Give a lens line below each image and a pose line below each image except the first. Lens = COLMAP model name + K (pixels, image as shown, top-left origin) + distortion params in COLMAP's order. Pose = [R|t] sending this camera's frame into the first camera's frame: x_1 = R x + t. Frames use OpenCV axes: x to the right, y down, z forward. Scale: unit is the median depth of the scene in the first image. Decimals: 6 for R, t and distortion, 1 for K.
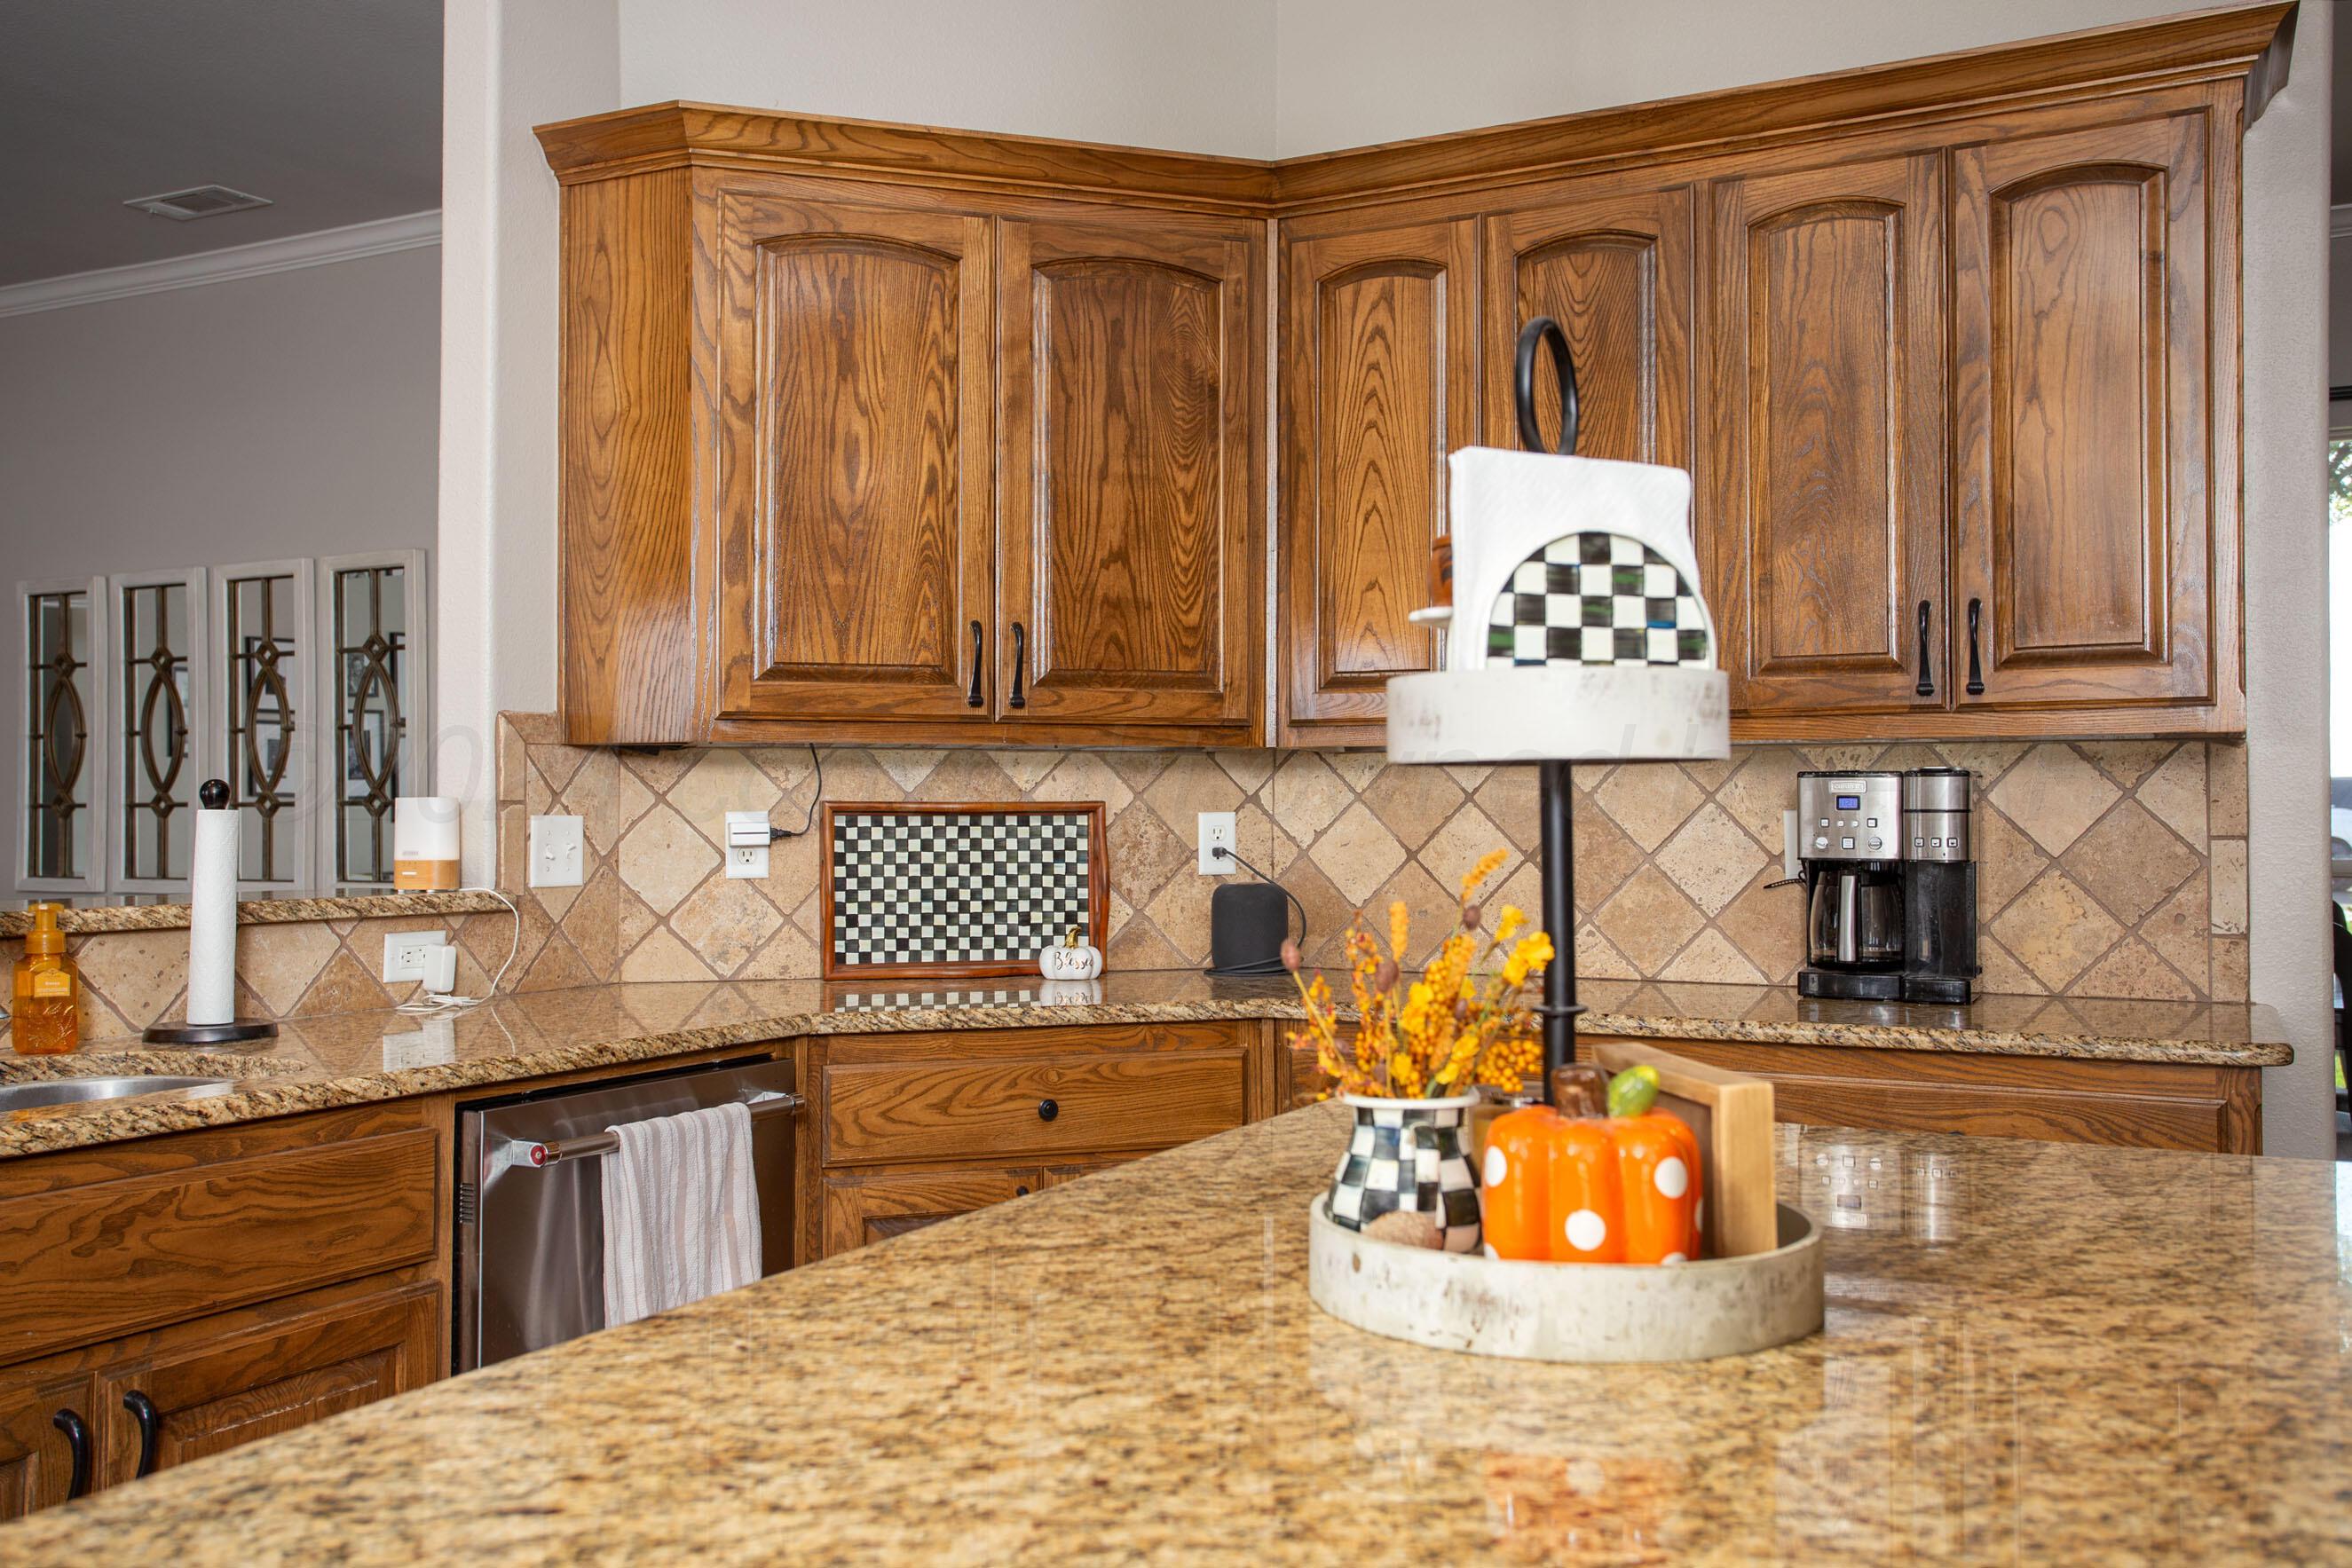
lens RADIAL K [[2035.6, 0, 1150.7], [0, 2035.6, 761.3], [0, 0, 1]] dist [-0.011403, 0.021048]
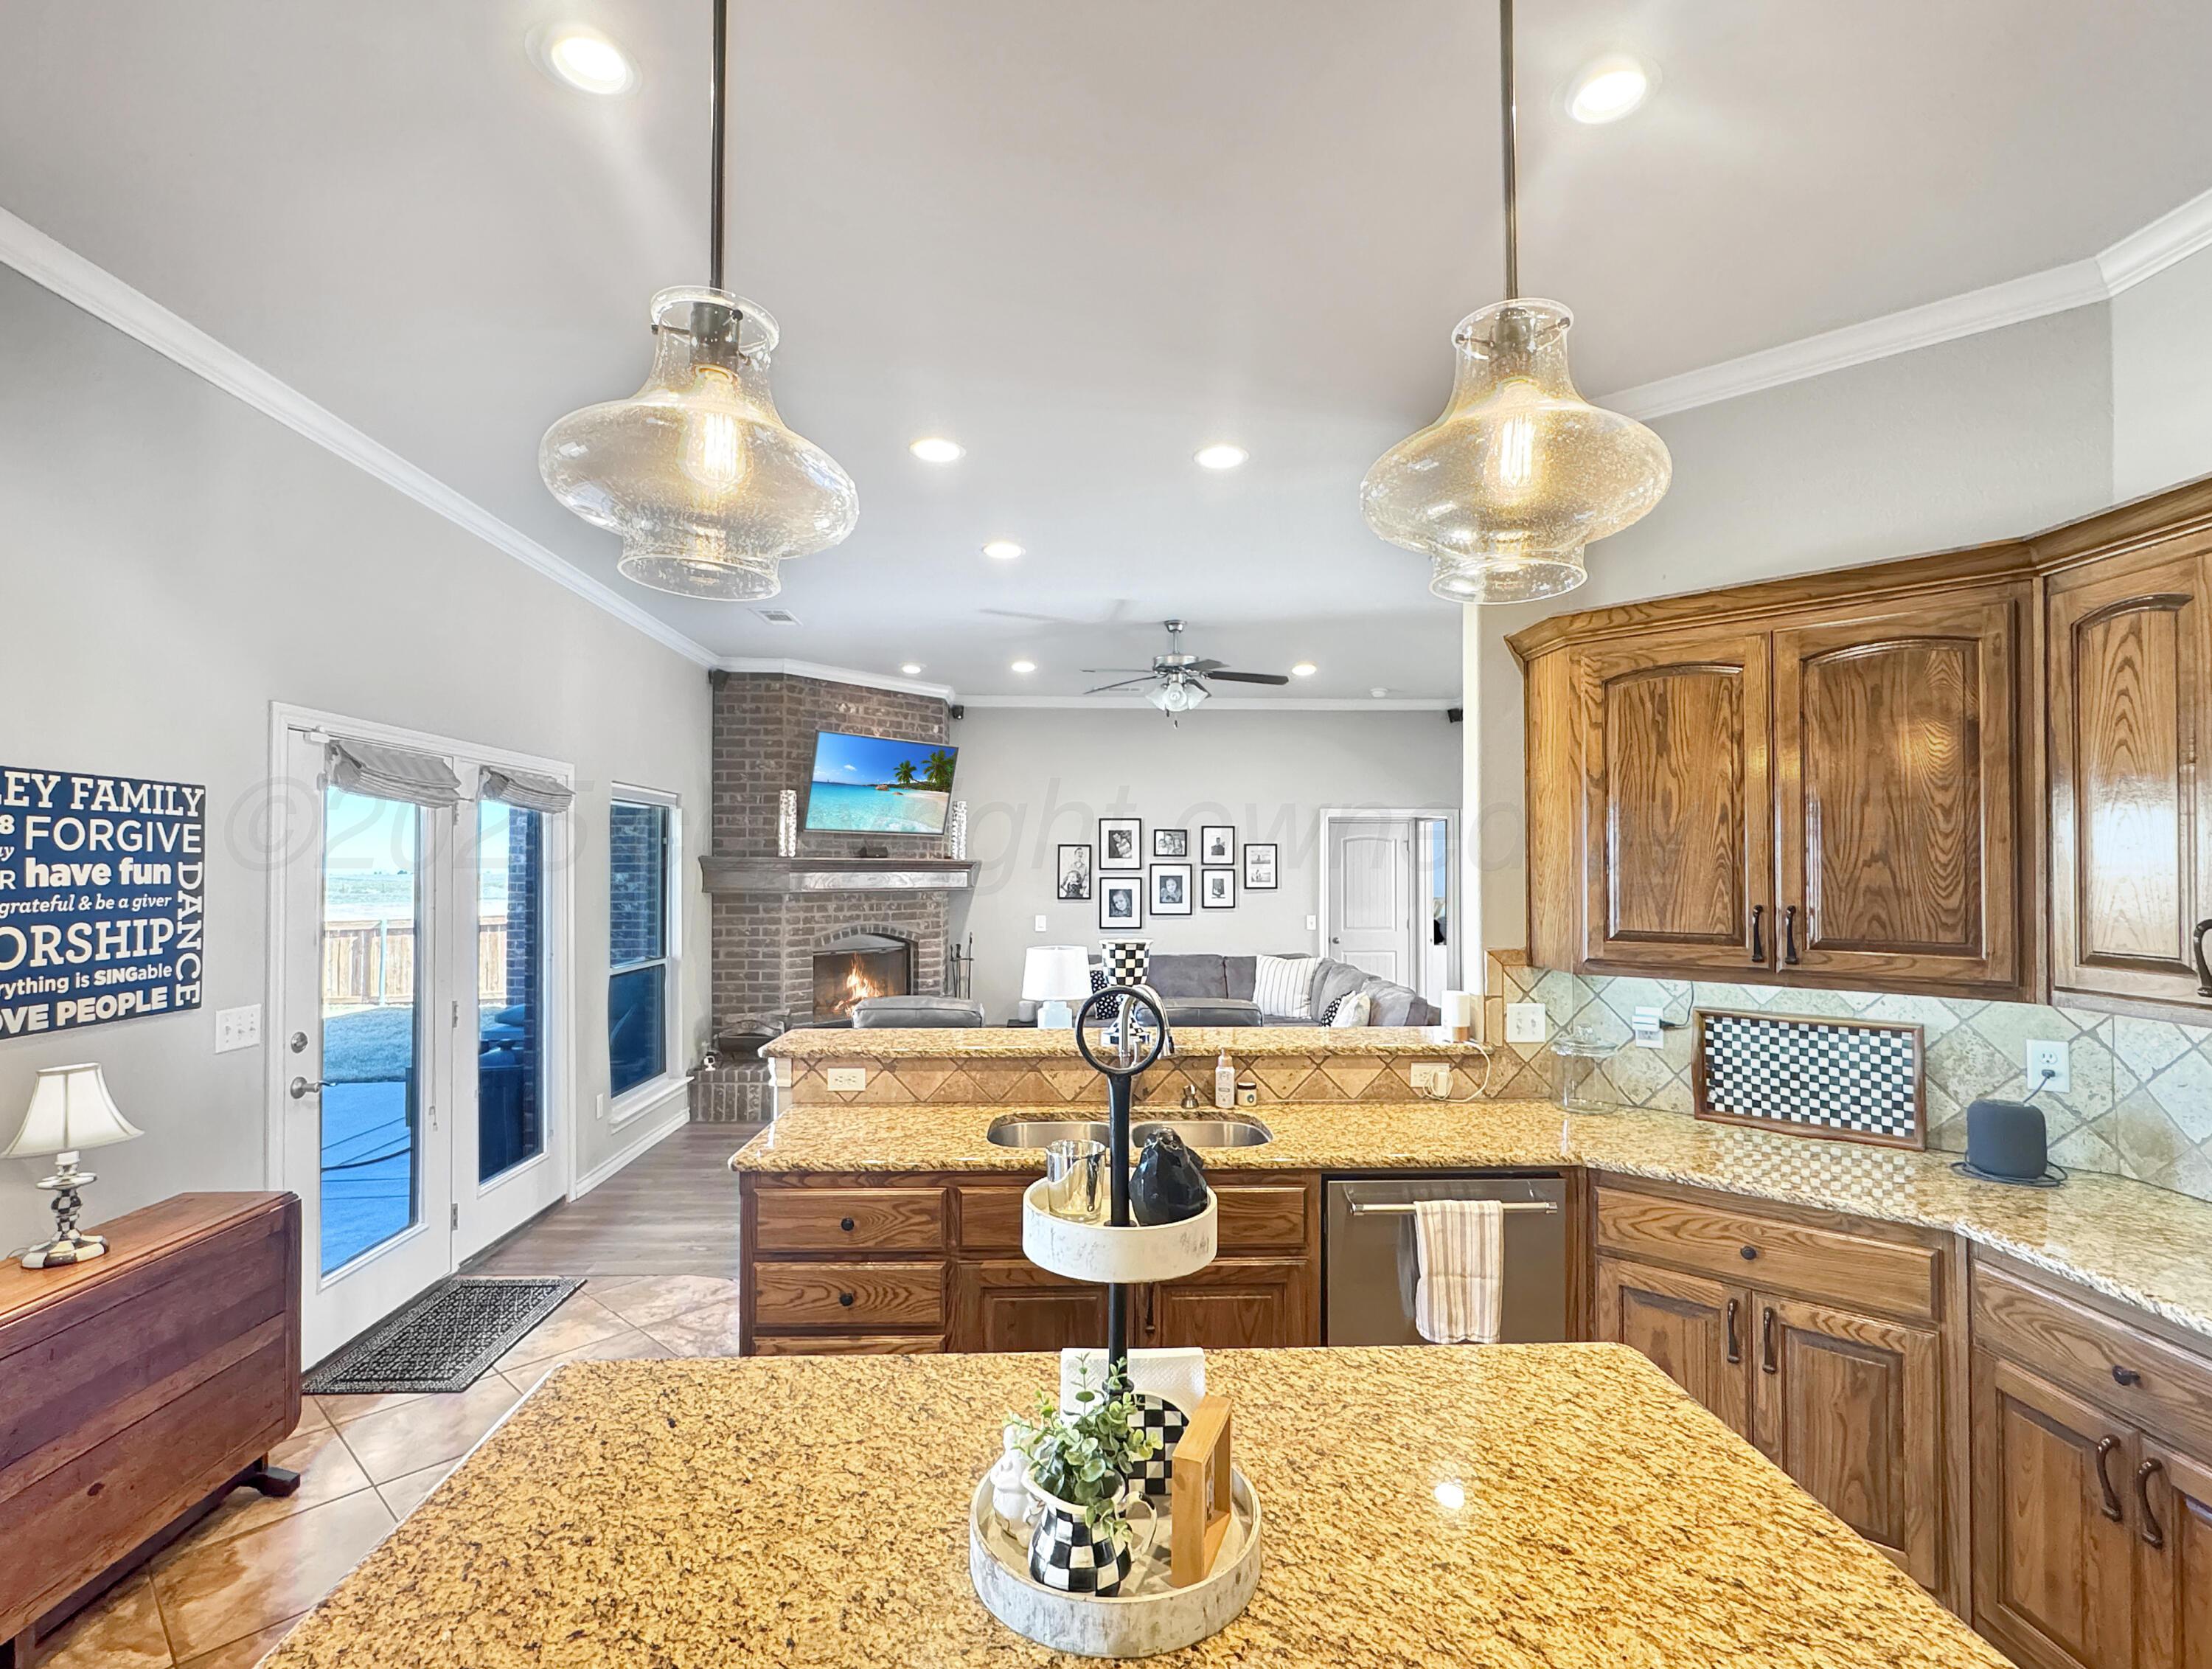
lens RADIAL K [[1040.3, 0, 1086.6], [0, 1040.3, 844.5], [0, 0, 1]] dist [0.001819, -0.002424]
pose [[0.485190, -0.024007, -0.874079, 0.345129], [0.028328, 0.999530, -0.011729, -0.118202], [0.873950, -0.019070, 0.485642, 0.189103]]
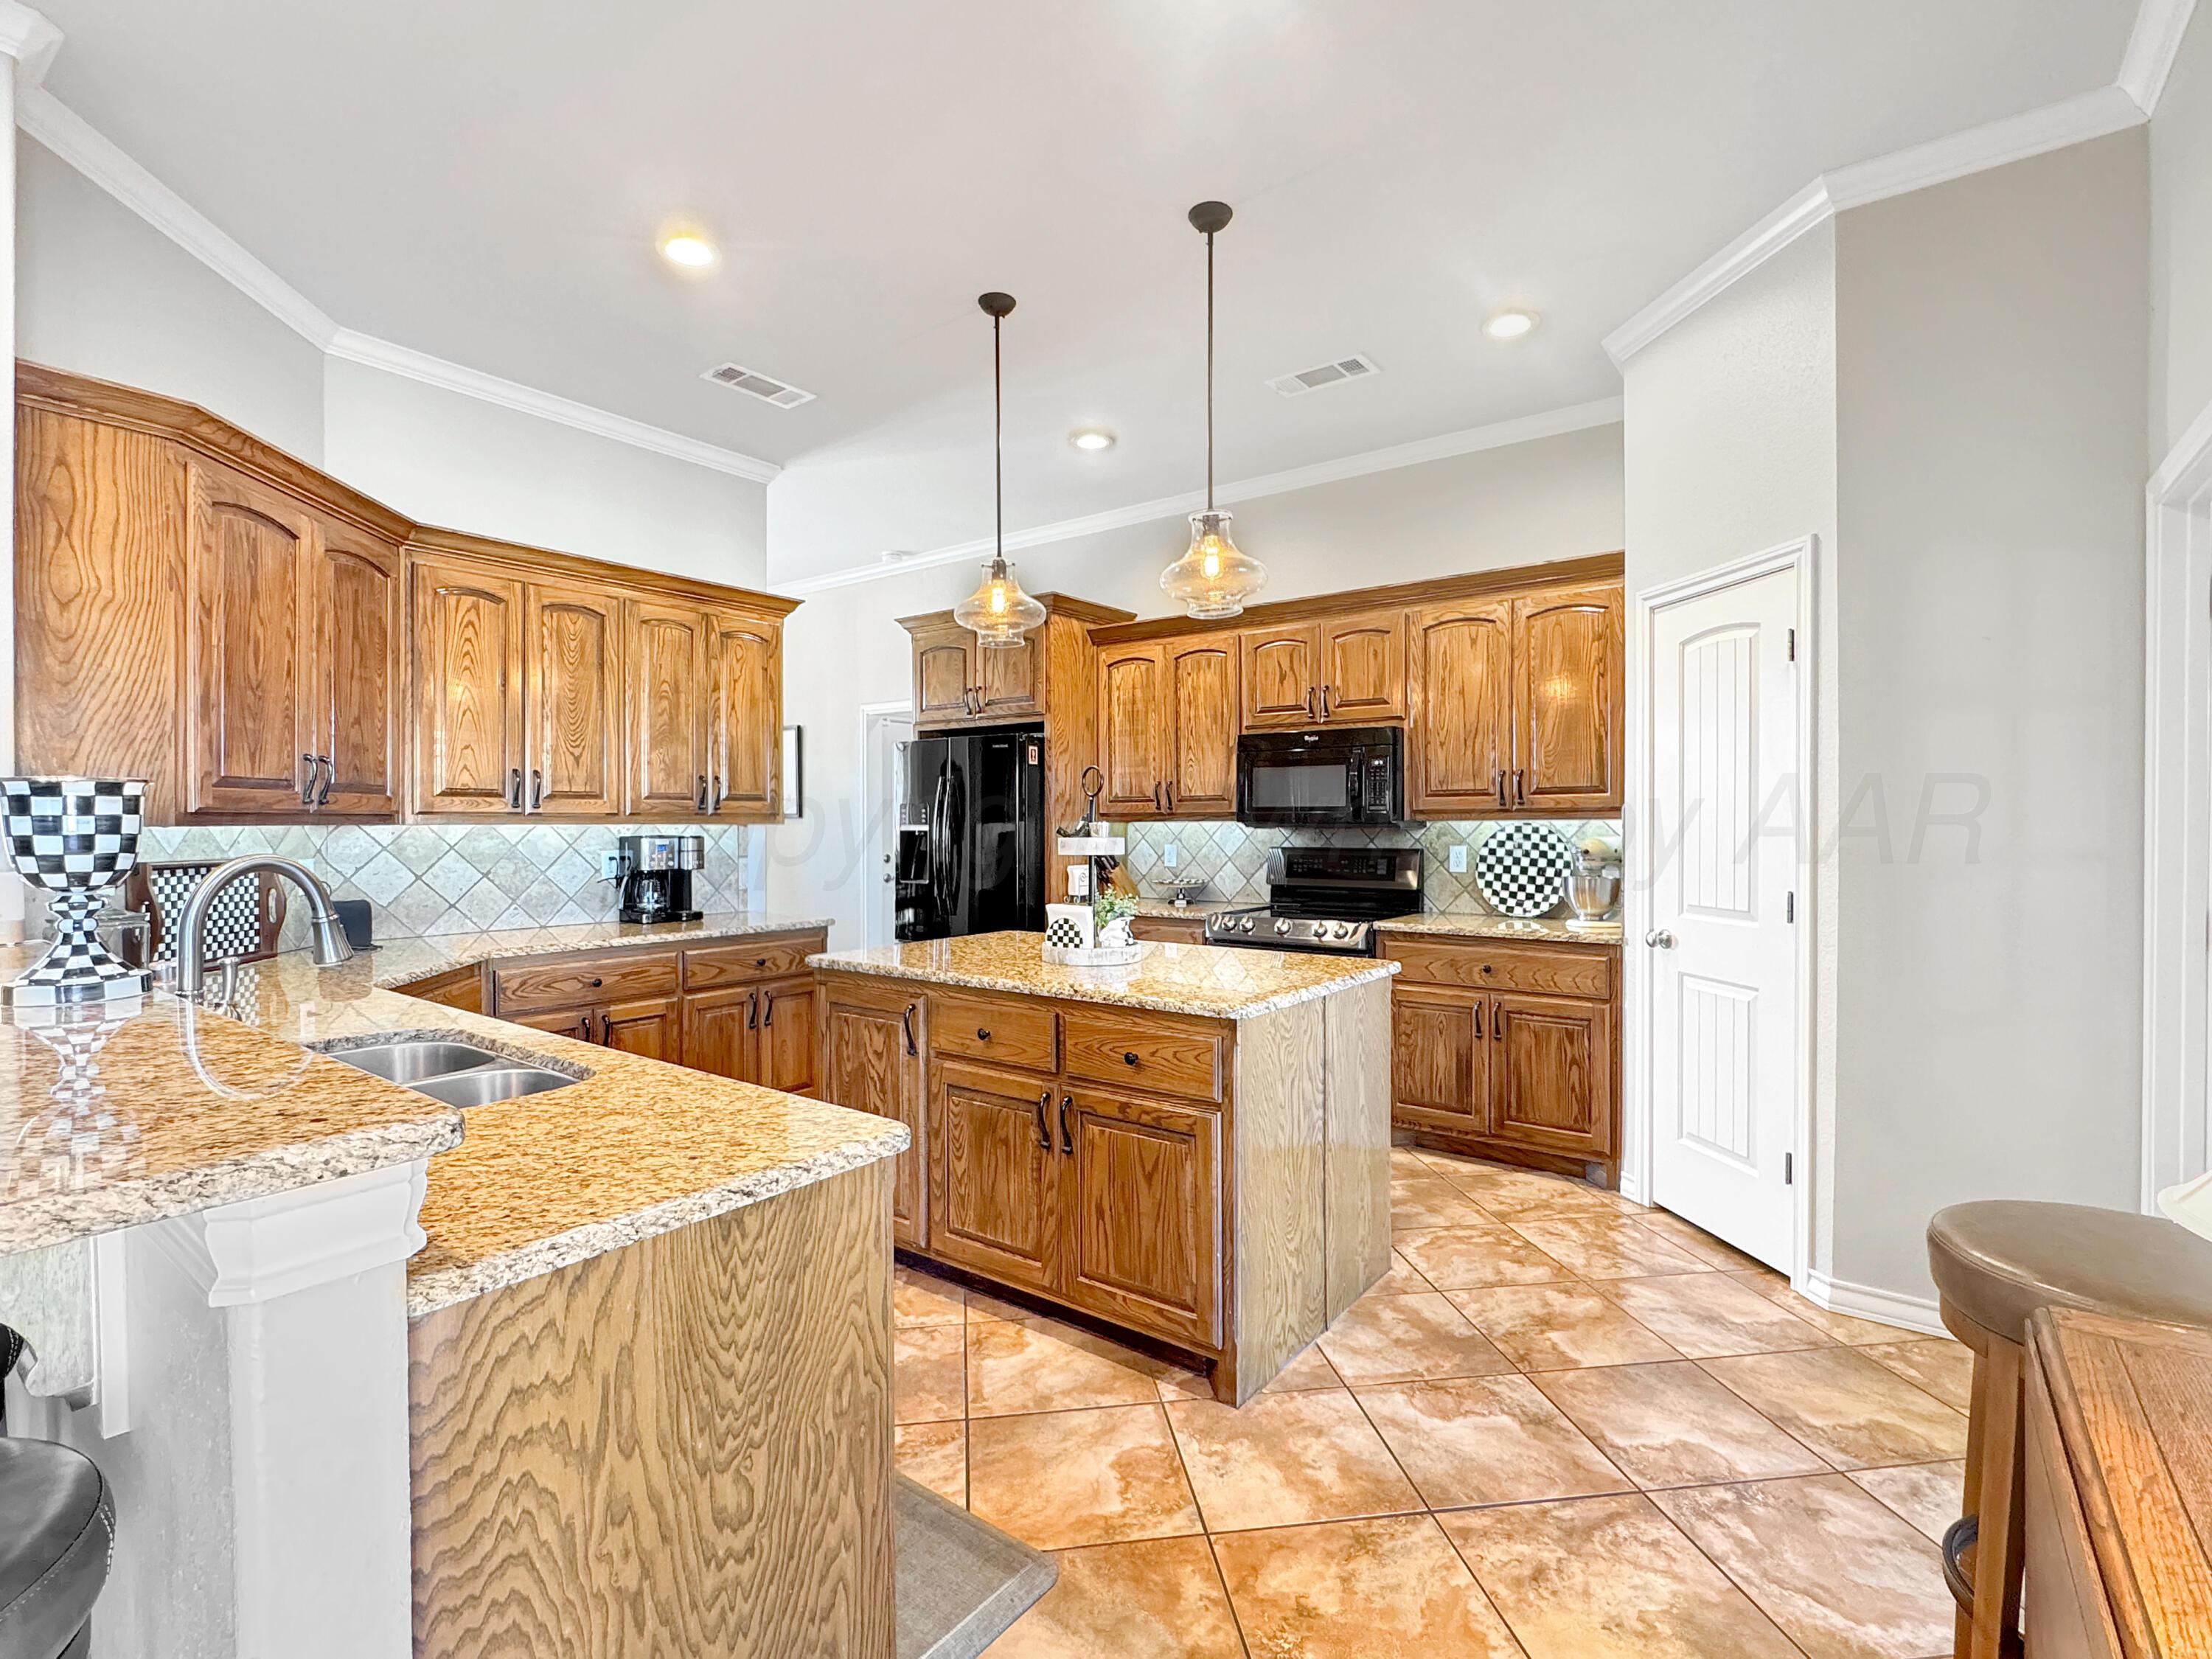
lens RADIAL K [[1074.9, 0, 1113.4], [0, 1074.9, 793.1], [0, 0, 1]] dist [0.000326, 0.000737]
pose [[0.161227, 0.023884, 0.986628, -0.862519], [-0.026385, 0.999454, -0.019883, -0.035659], [-0.986565, -0.022826, 0.161769, 0.181321]]
